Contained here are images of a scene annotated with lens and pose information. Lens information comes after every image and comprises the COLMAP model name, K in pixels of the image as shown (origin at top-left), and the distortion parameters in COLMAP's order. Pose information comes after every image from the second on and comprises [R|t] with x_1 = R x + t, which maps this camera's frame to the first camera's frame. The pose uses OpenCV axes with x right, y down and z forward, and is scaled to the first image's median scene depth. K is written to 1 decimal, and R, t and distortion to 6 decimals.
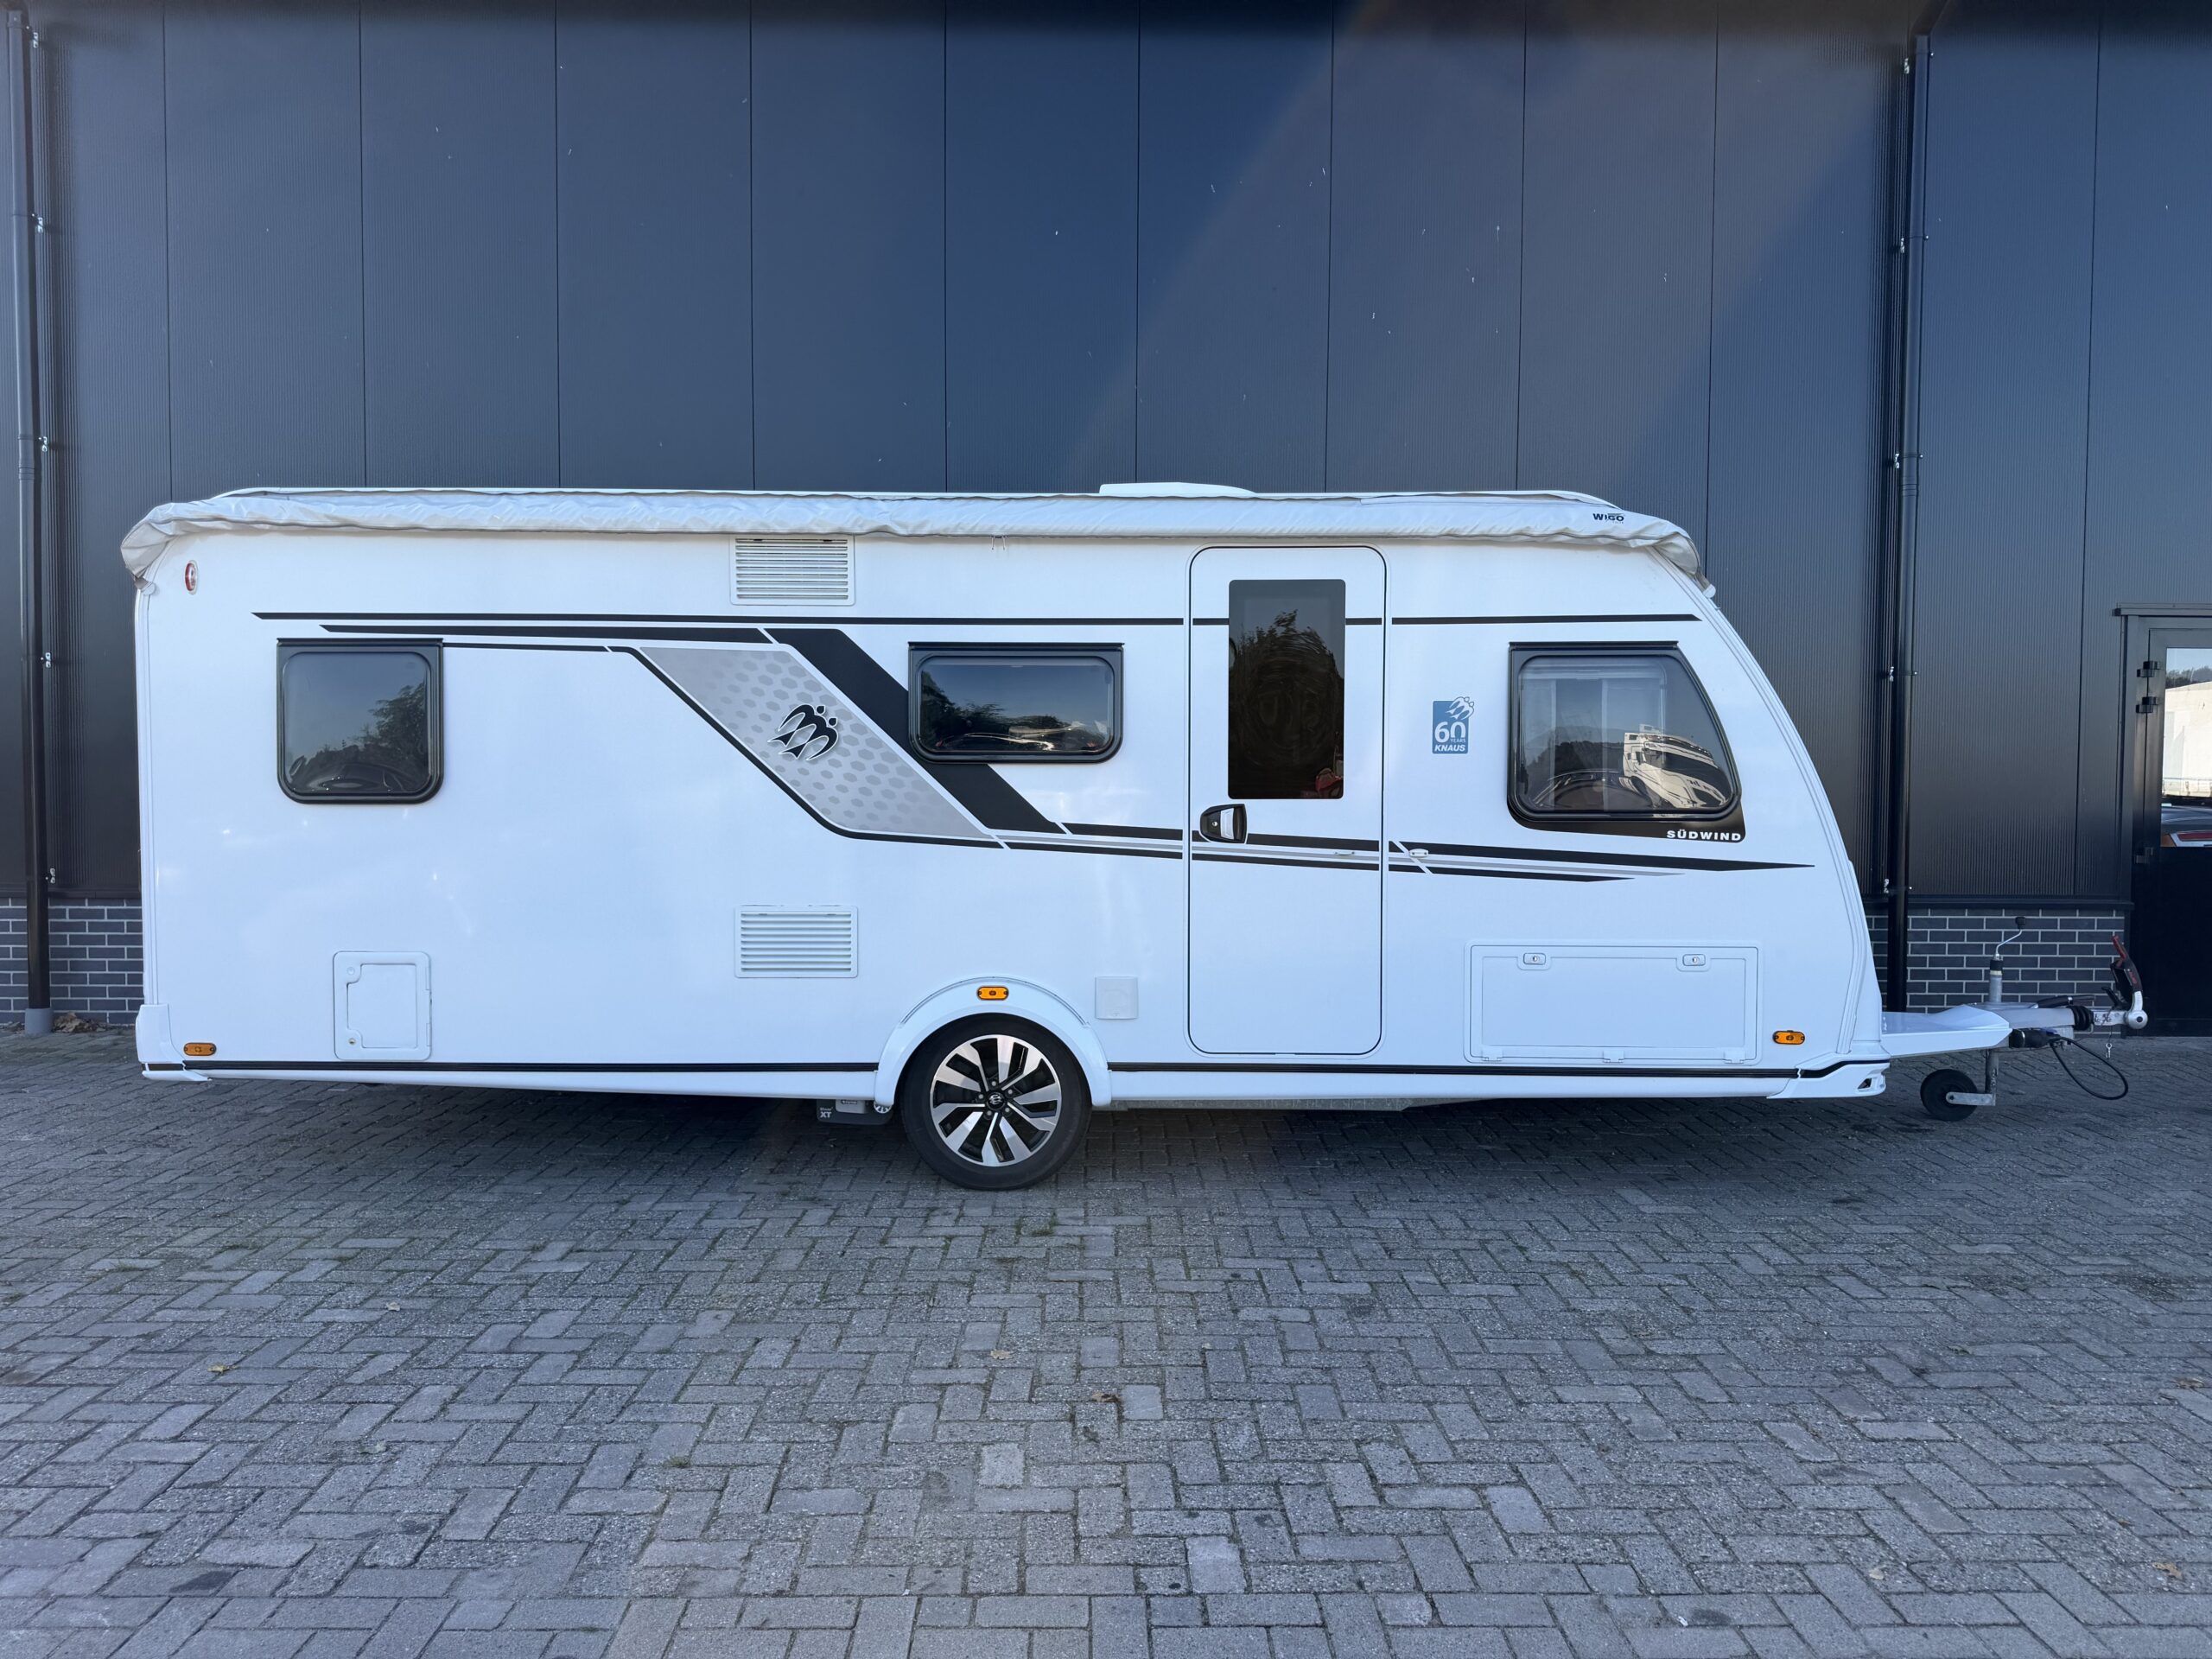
lens RADIAL K [[1580.9, 0, 1106.0], [0, 1580.9, 829.5], [0, 0, 1]] dist [0.055286, -0.074467]
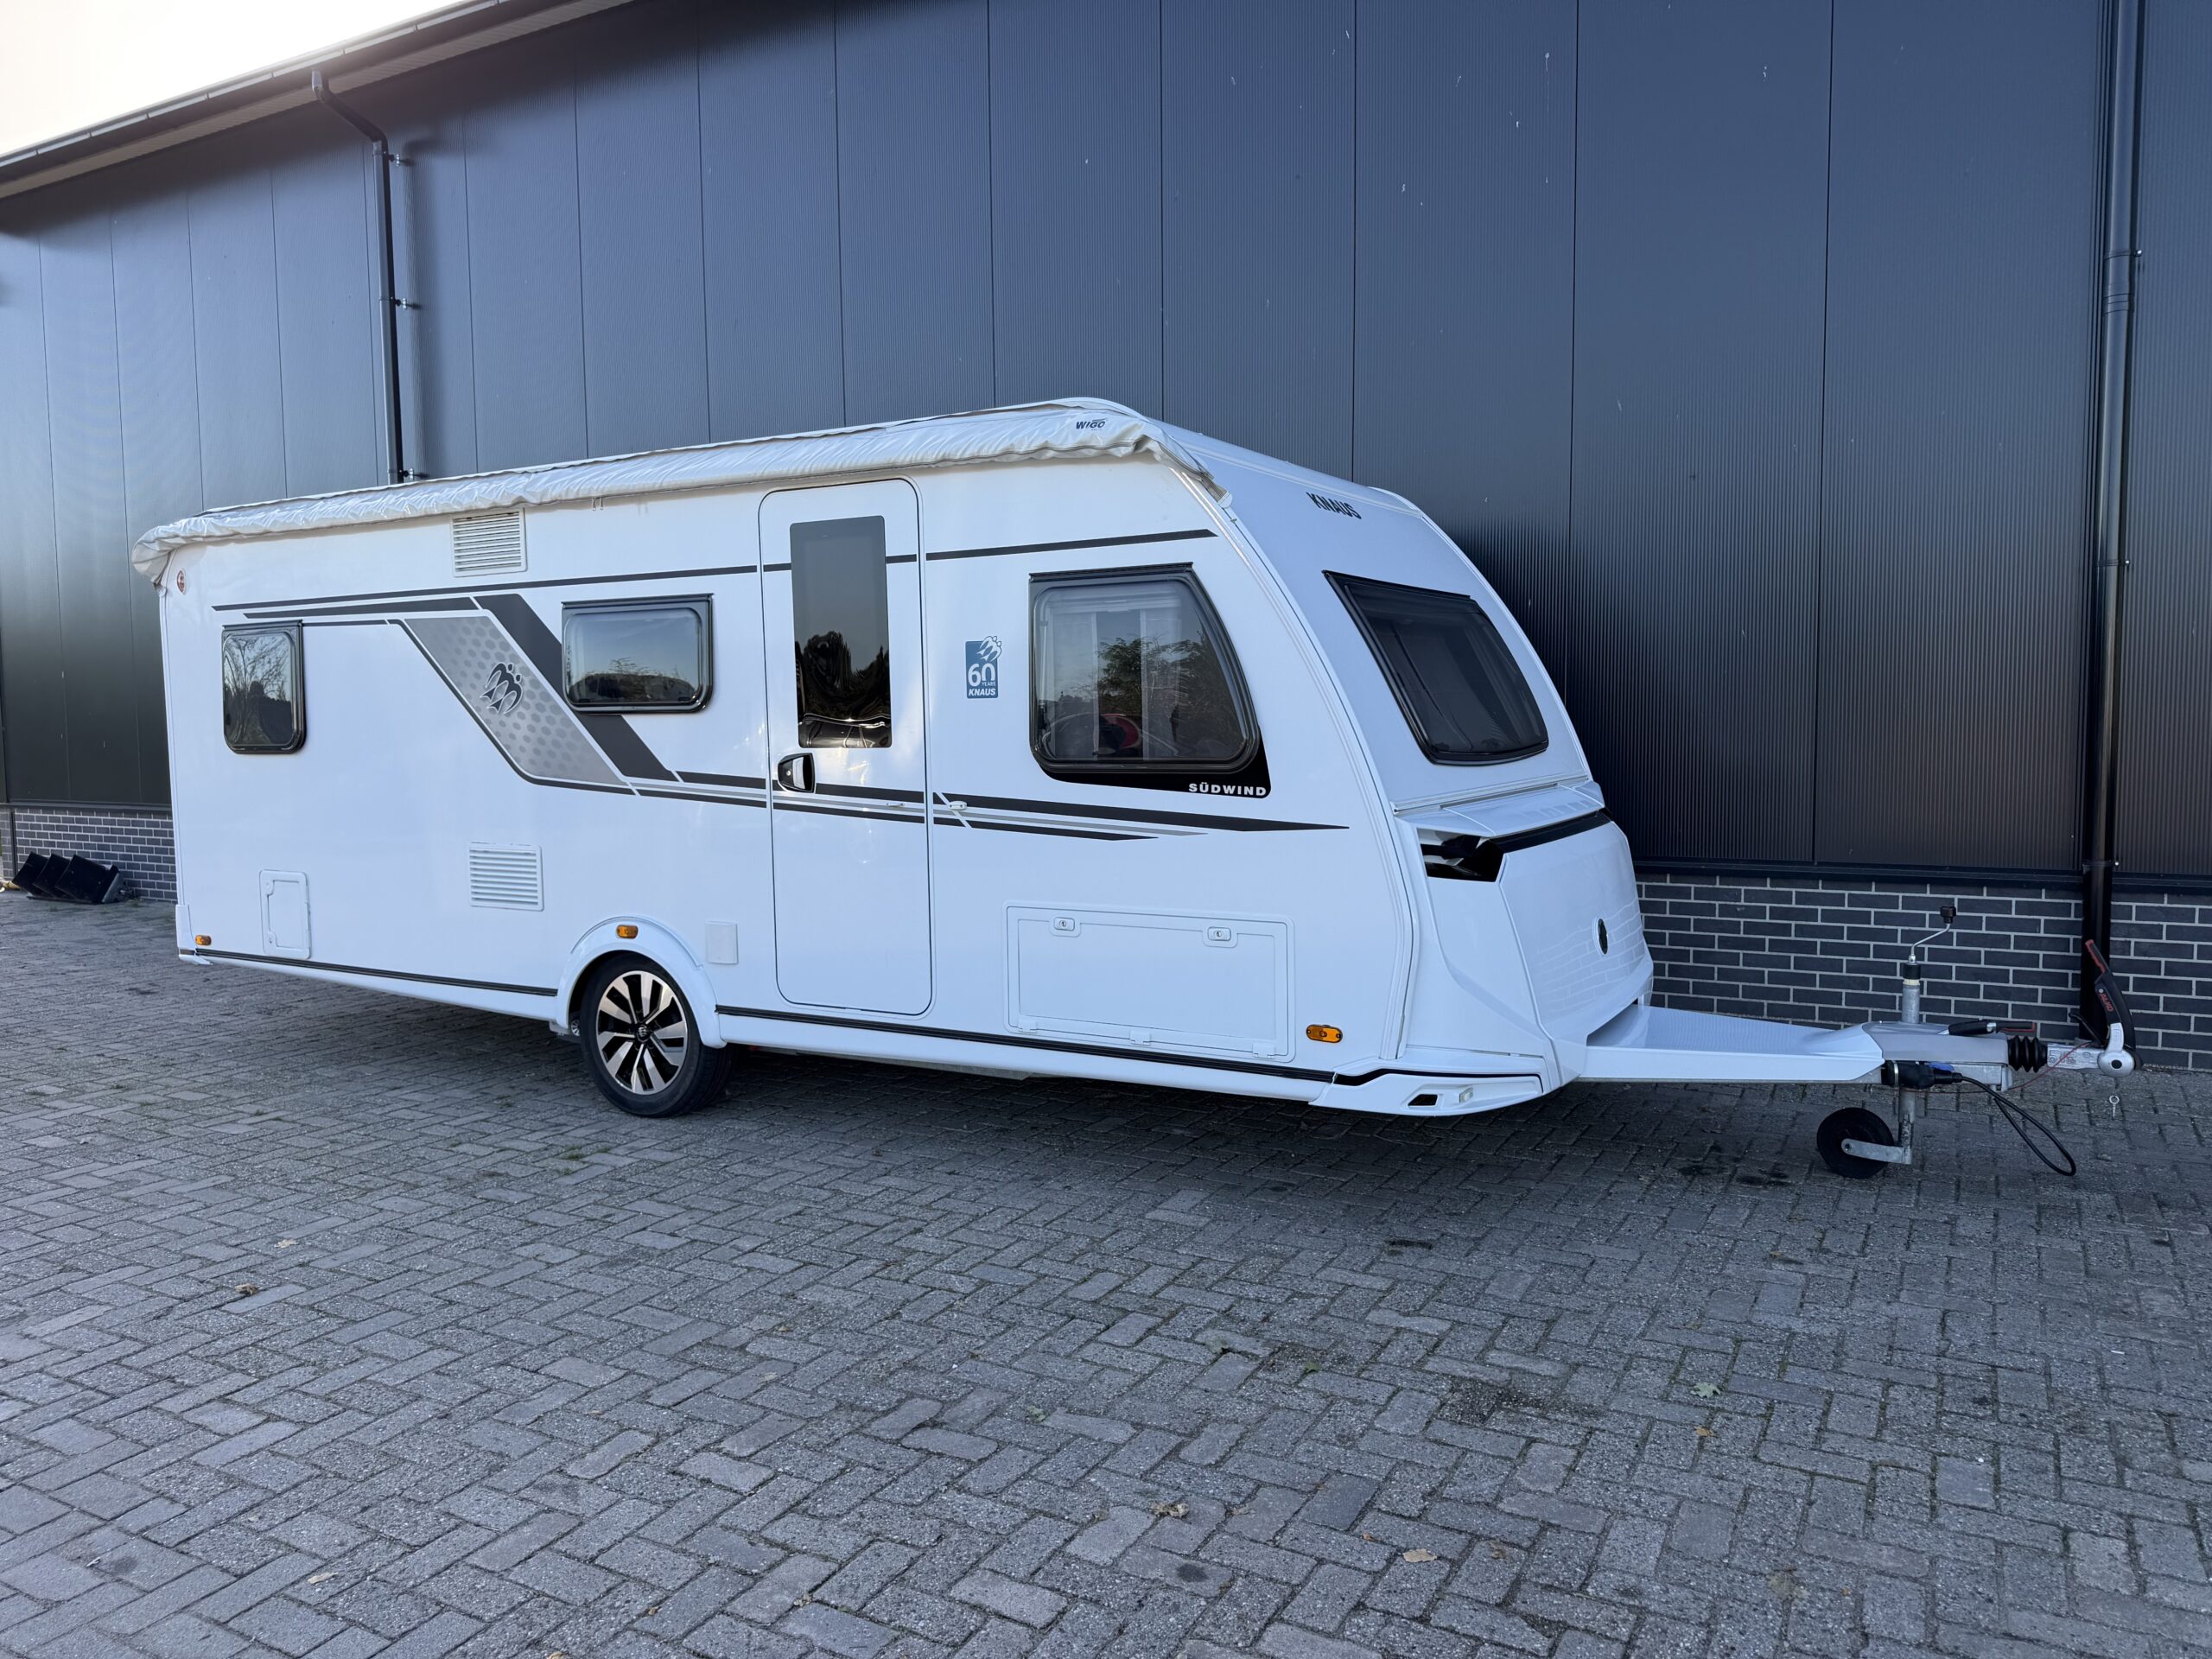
lens RADIAL K [[1584.3, 0, 1115.8], [0, 1584.3, 829.2], [0, 0, 1]] dist [0.074329, -0.136050]
pose [[0.866705, 0.022295, -0.498323, 0.815832], [-0.004757, 0.999325, 0.036436, -0.006087], [0.498799, -0.029209, 0.866225, 0.260969]]
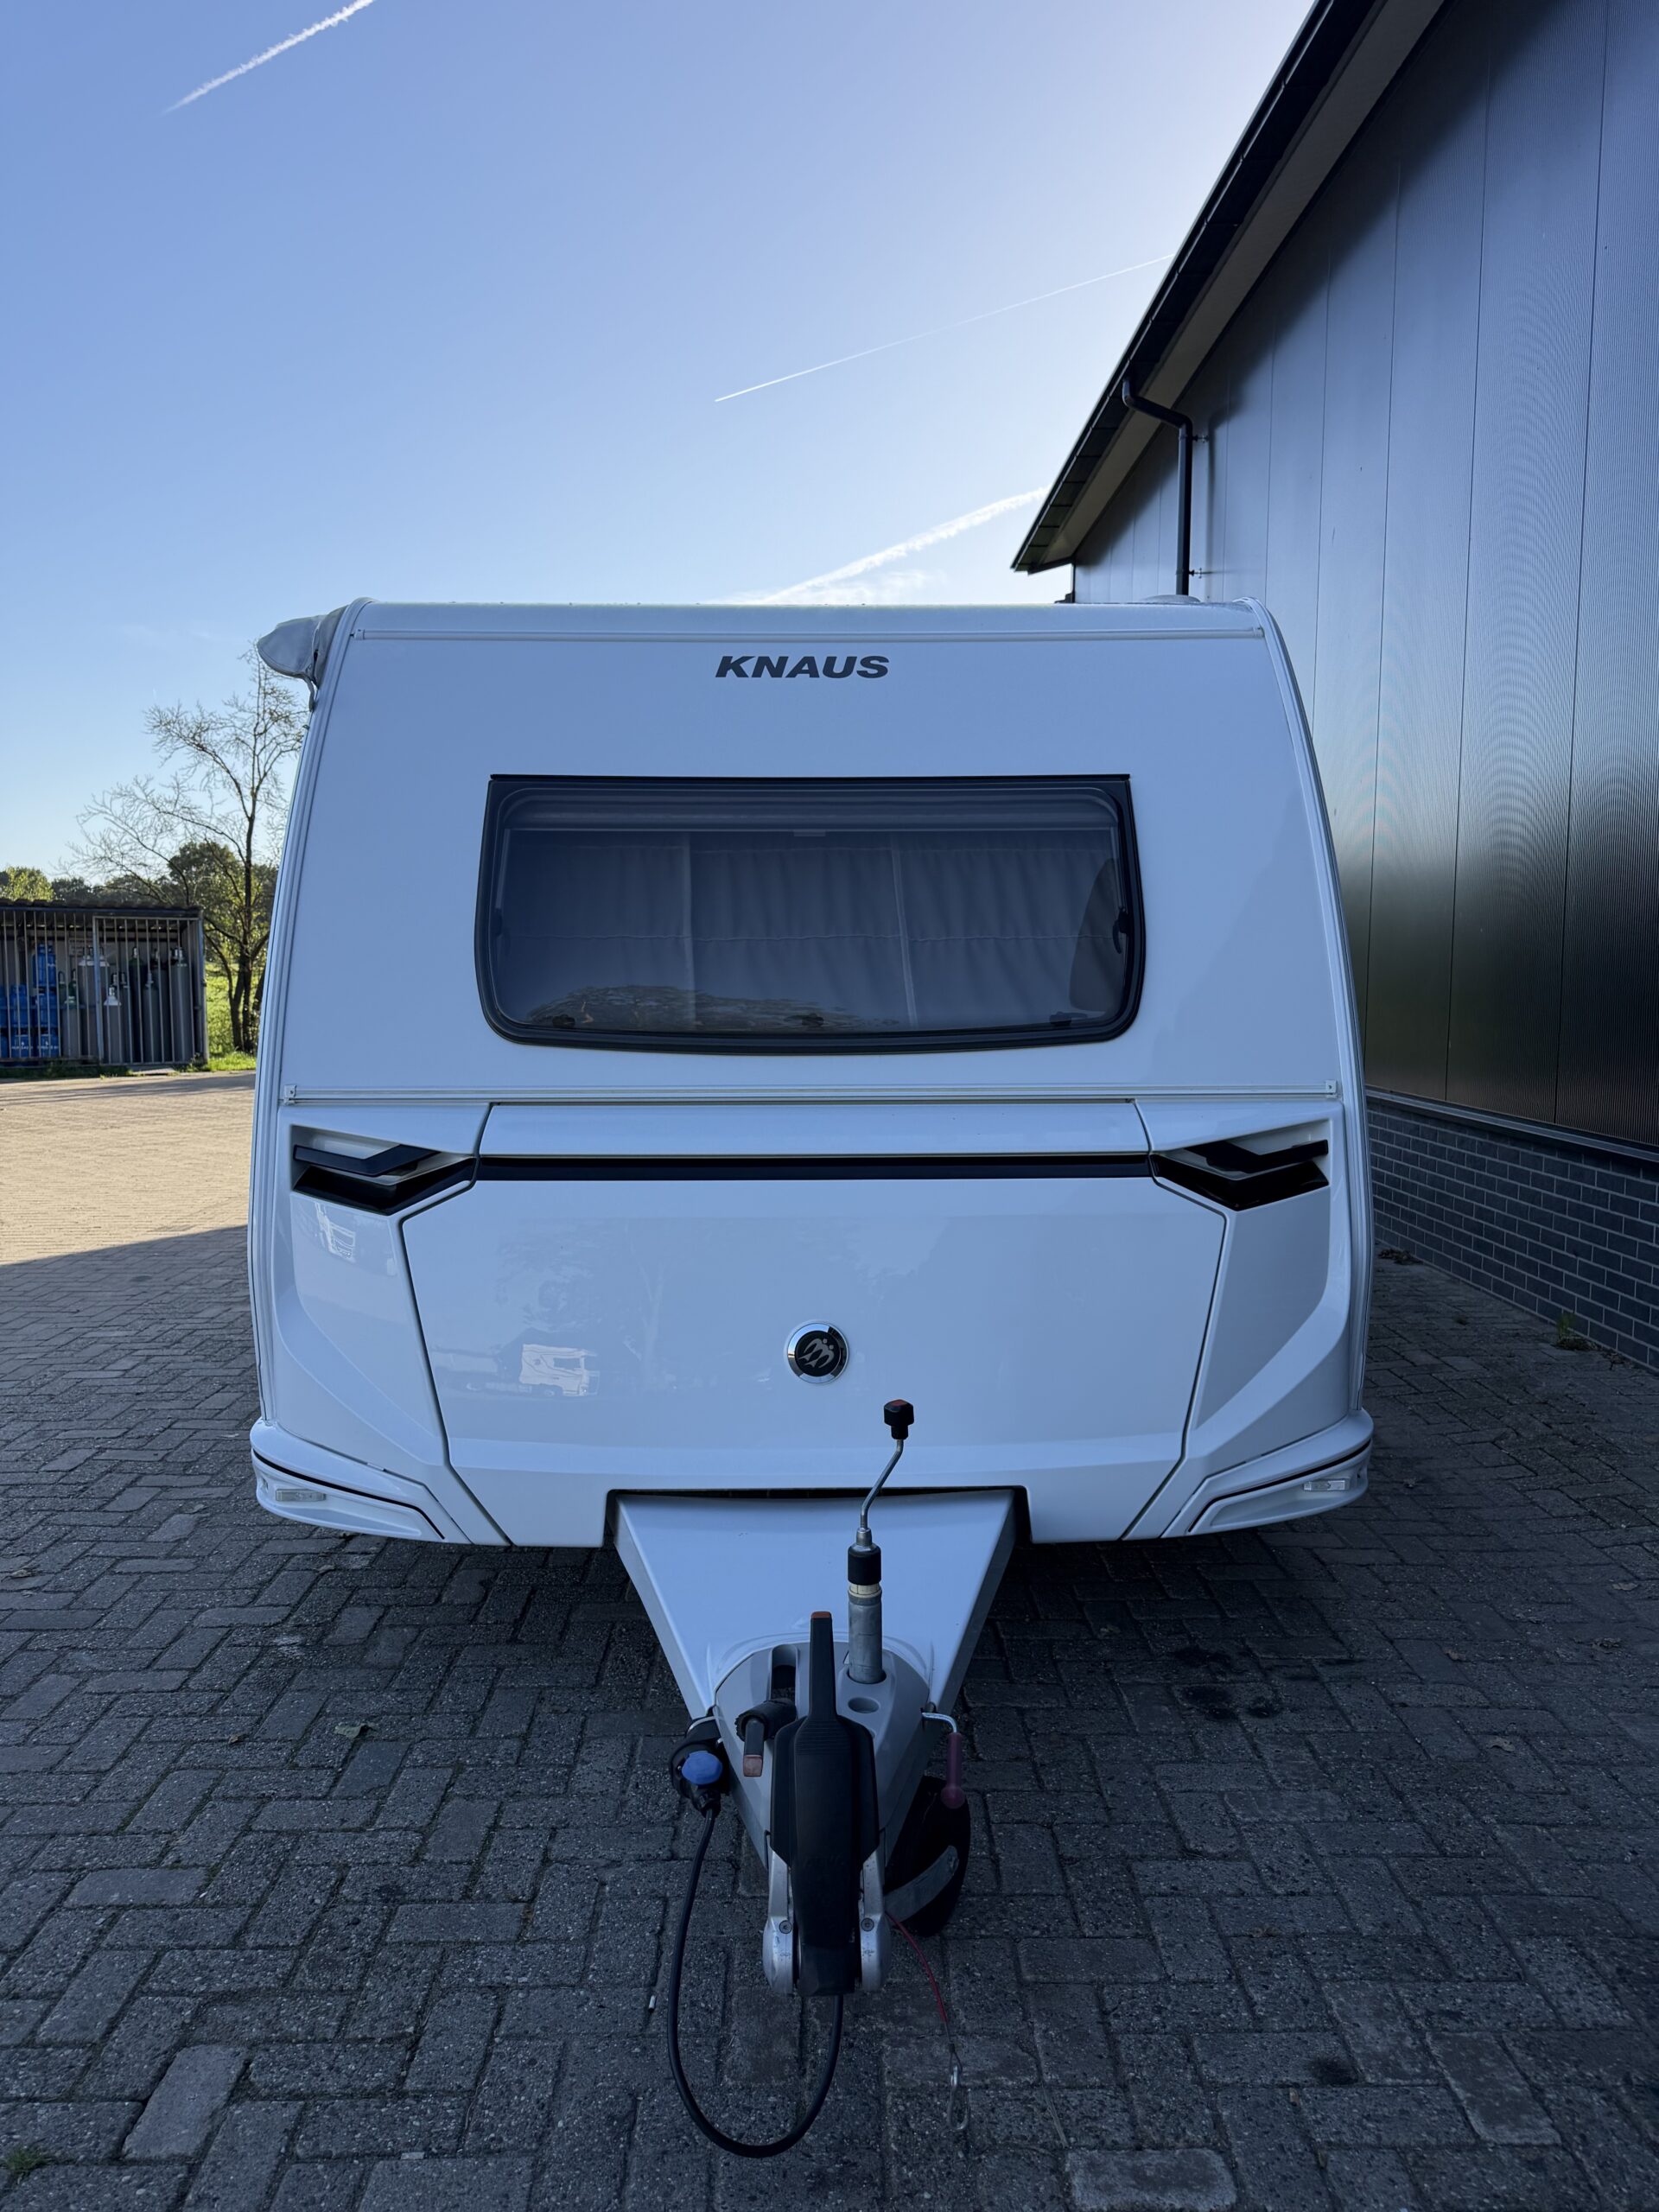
lens RADIAL K [[1586.9, 0, 829.5], [0, 1586.9, 1106.0], [0, 0, 1]] dist [0.019874, -0.025183]
pose [[0.002680, 0.089317, -0.996000, 1.285474], [-0.046037, 0.994958, 0.089100, -0.037116], [0.998936, 0.045614, 0.006778, 1.164576]]
